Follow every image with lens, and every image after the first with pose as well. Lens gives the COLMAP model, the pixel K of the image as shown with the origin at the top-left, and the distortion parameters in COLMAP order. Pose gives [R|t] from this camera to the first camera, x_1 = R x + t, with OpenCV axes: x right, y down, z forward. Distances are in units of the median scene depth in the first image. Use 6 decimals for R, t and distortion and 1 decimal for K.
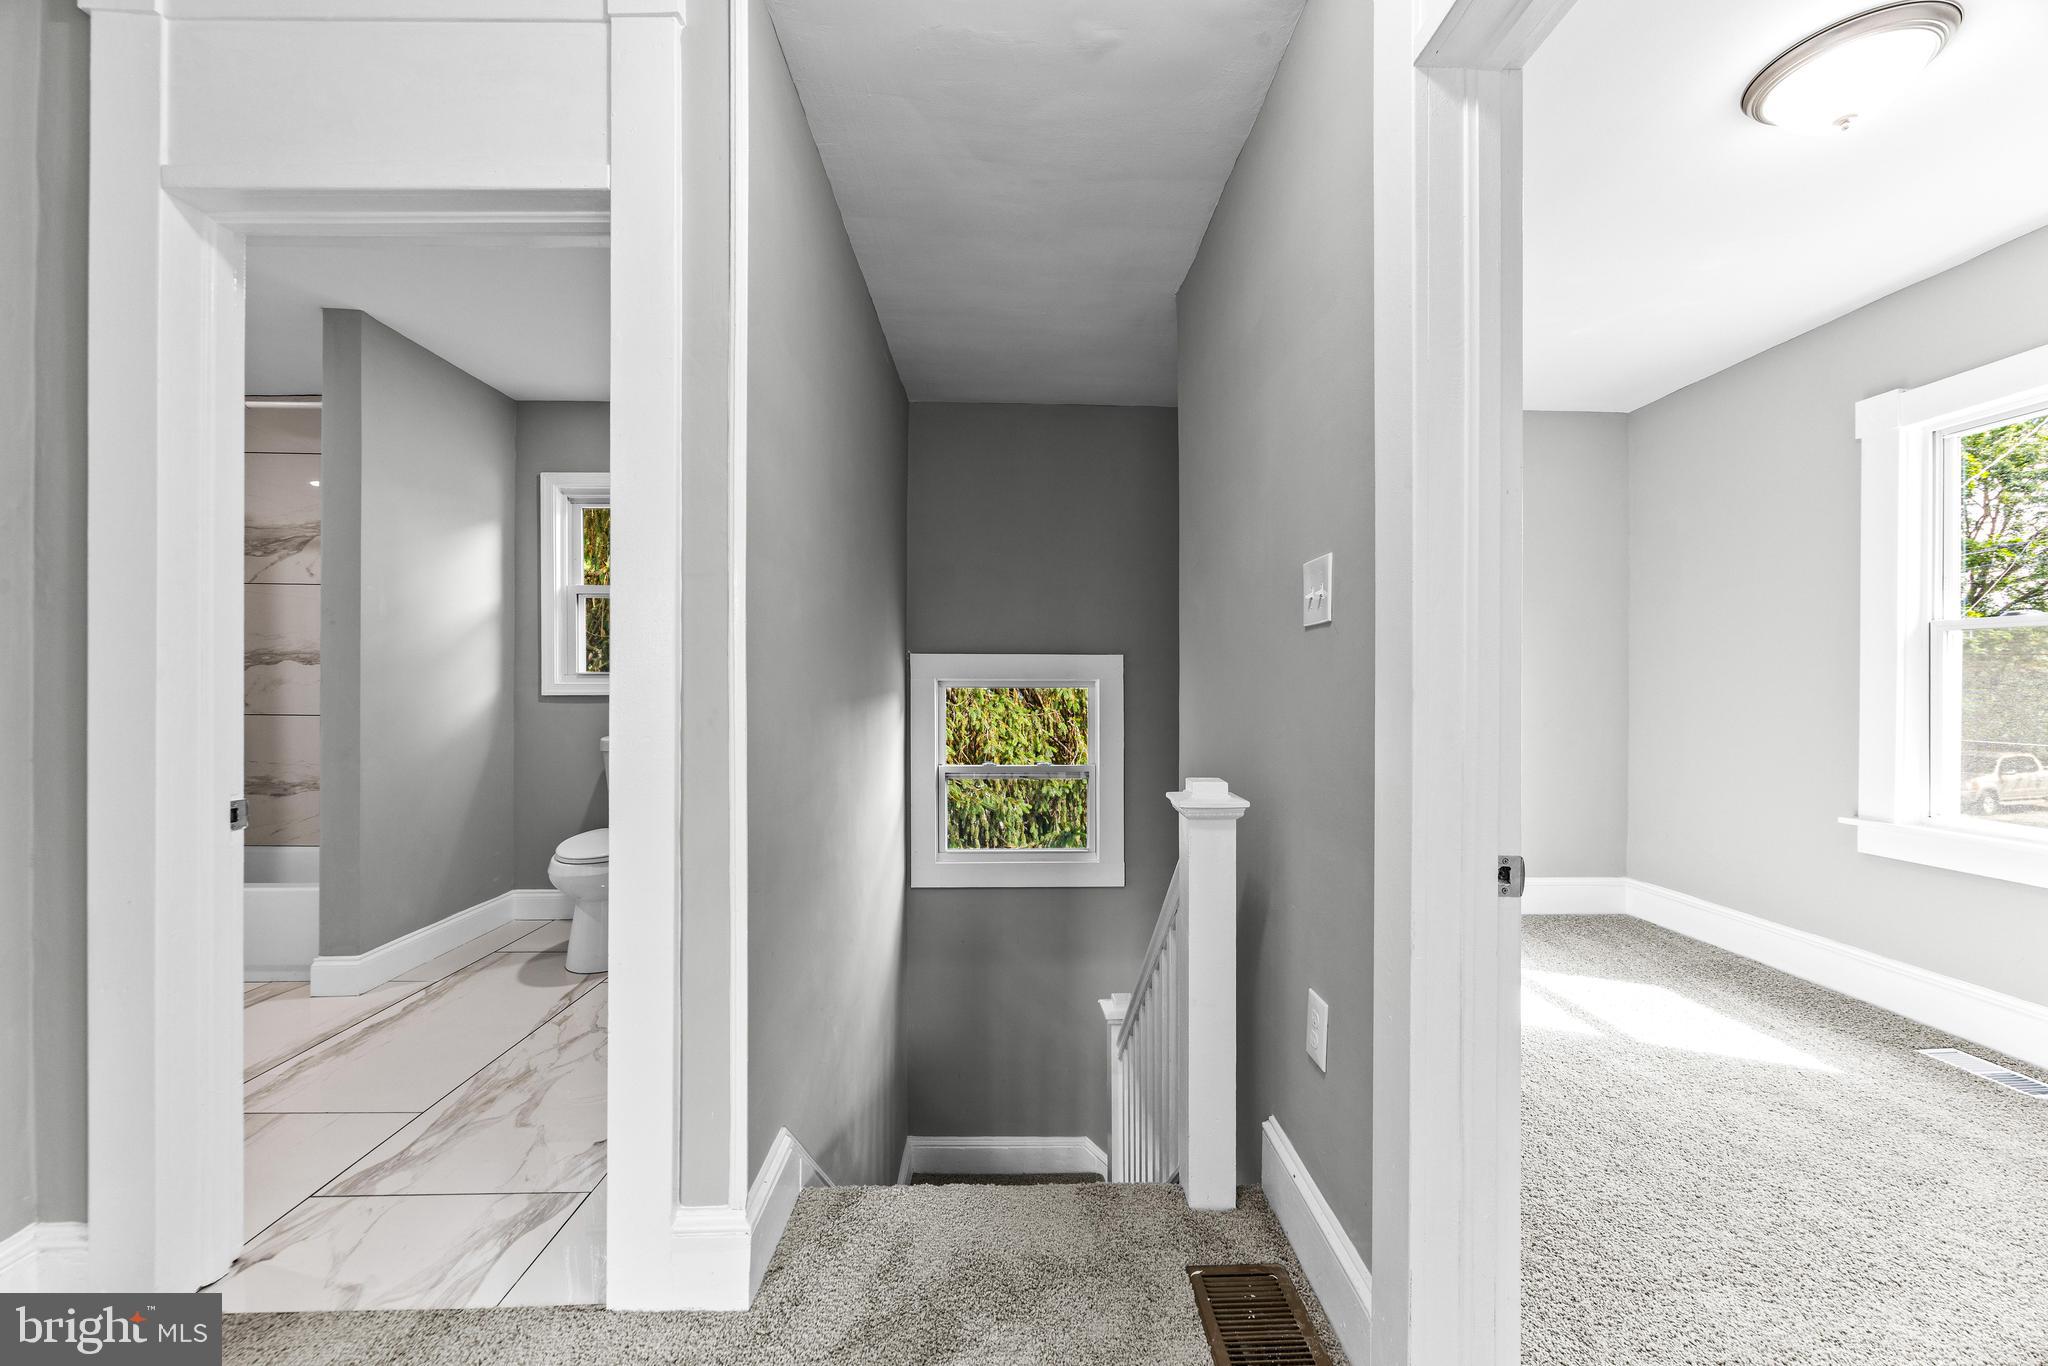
lens RADIAL K [[775.0, 0, 1019.3], [0, 775.0, 684.8], [0, 0, 1]] dist [-0.003210, -0.000493]
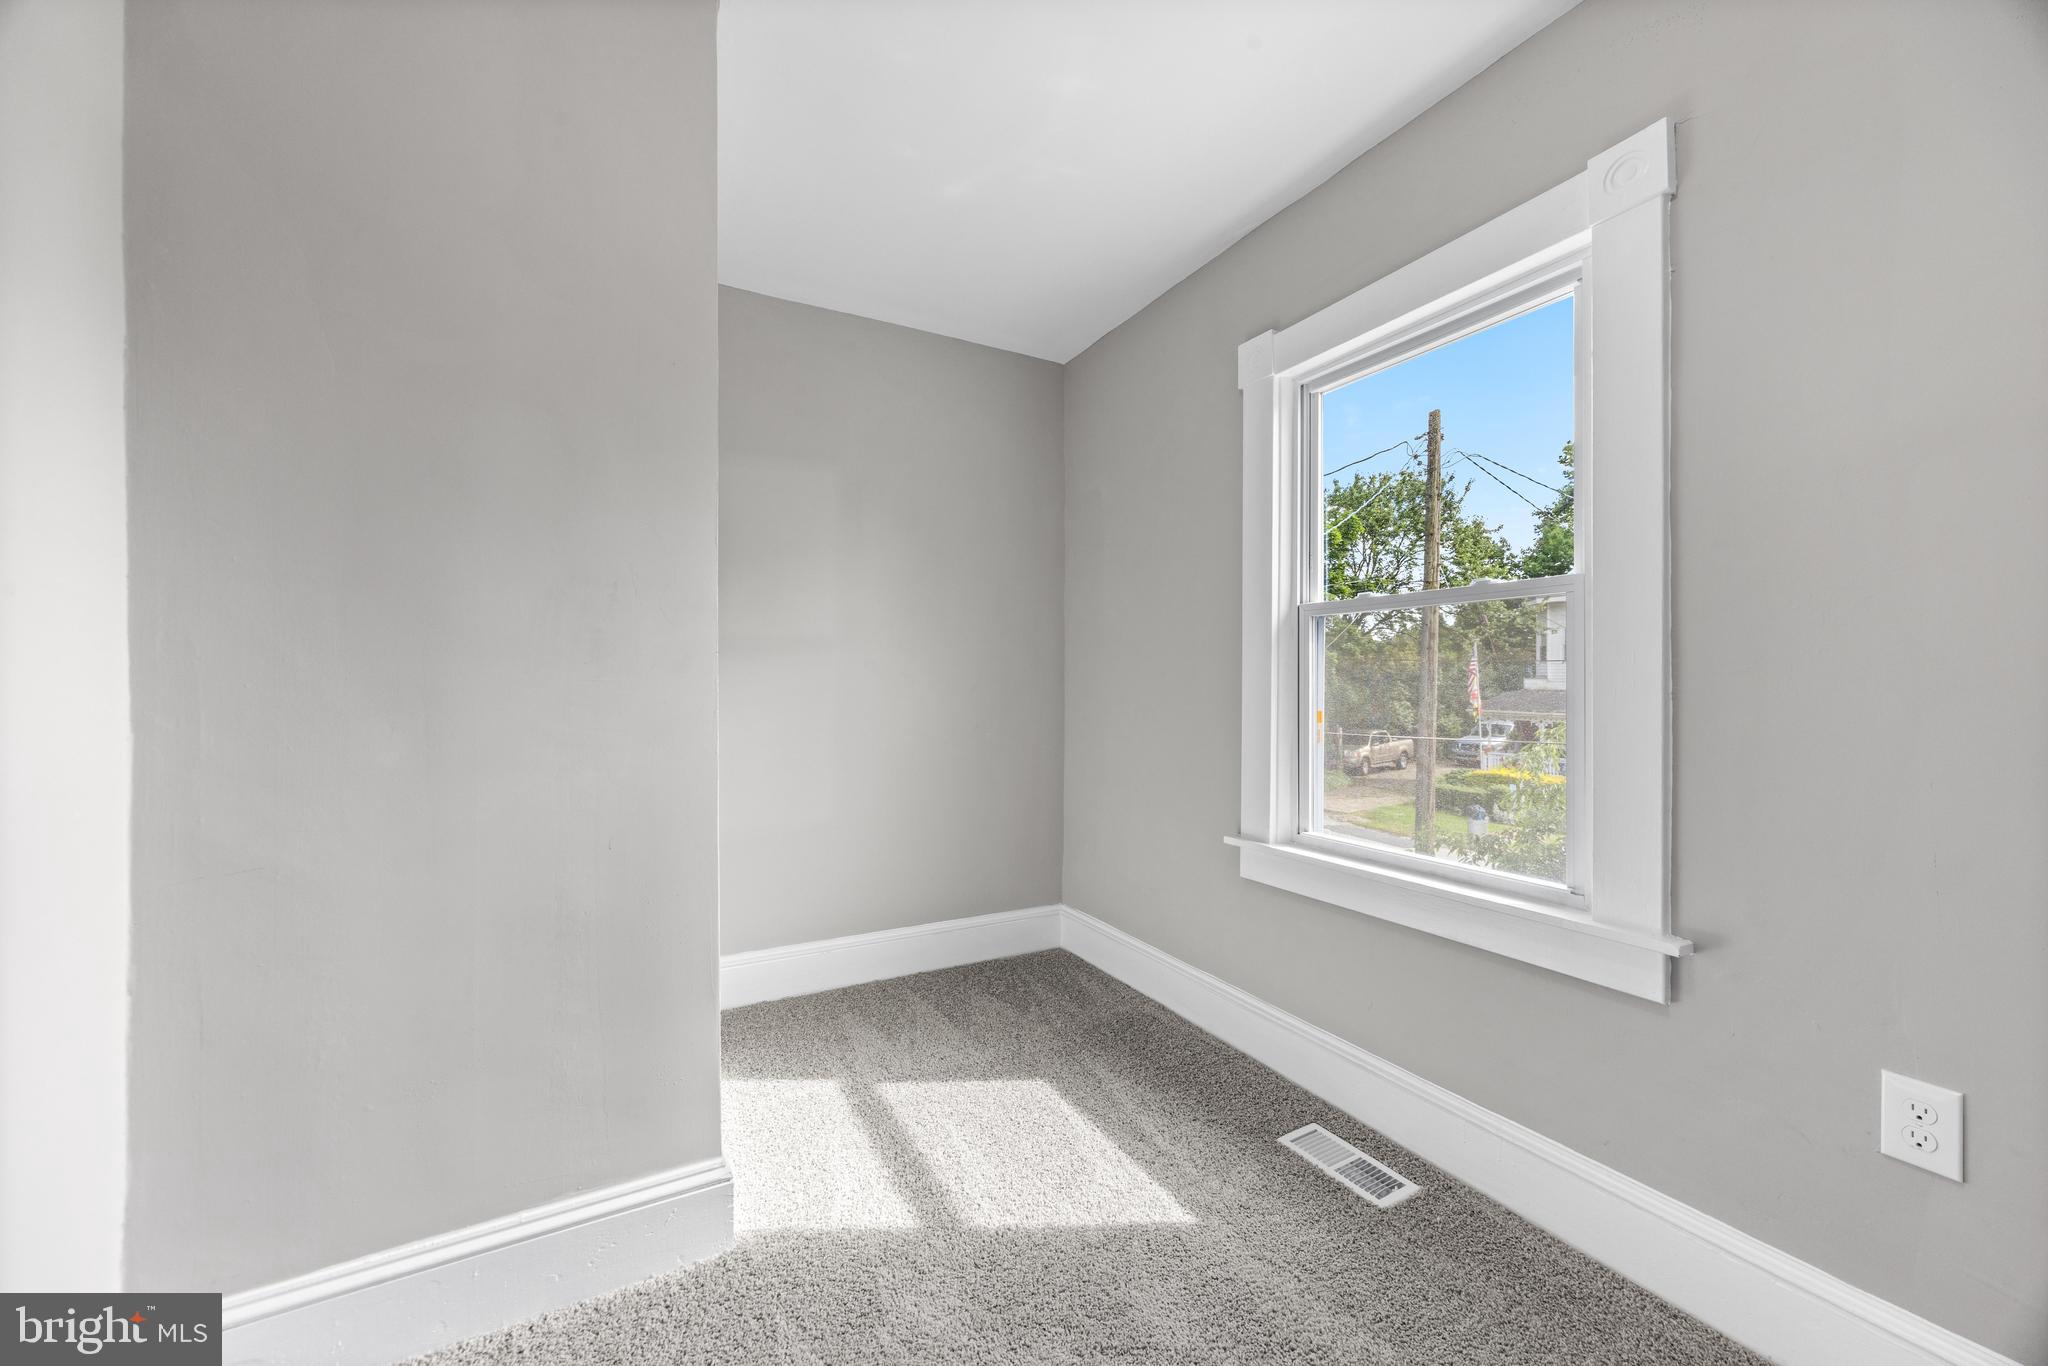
lens RADIAL K [[775.0, 0, 1019.3], [0, 775.0, 684.8], [0, 0, 1]] dist [-0.003210, -0.000493]
pose [[0.888027, -0.001712, 0.459788, 0.481883], [0.000779, 0.999997, 0.002219, 0.004695], [-0.459791, -0.001613, 0.888026, 0.357873]]
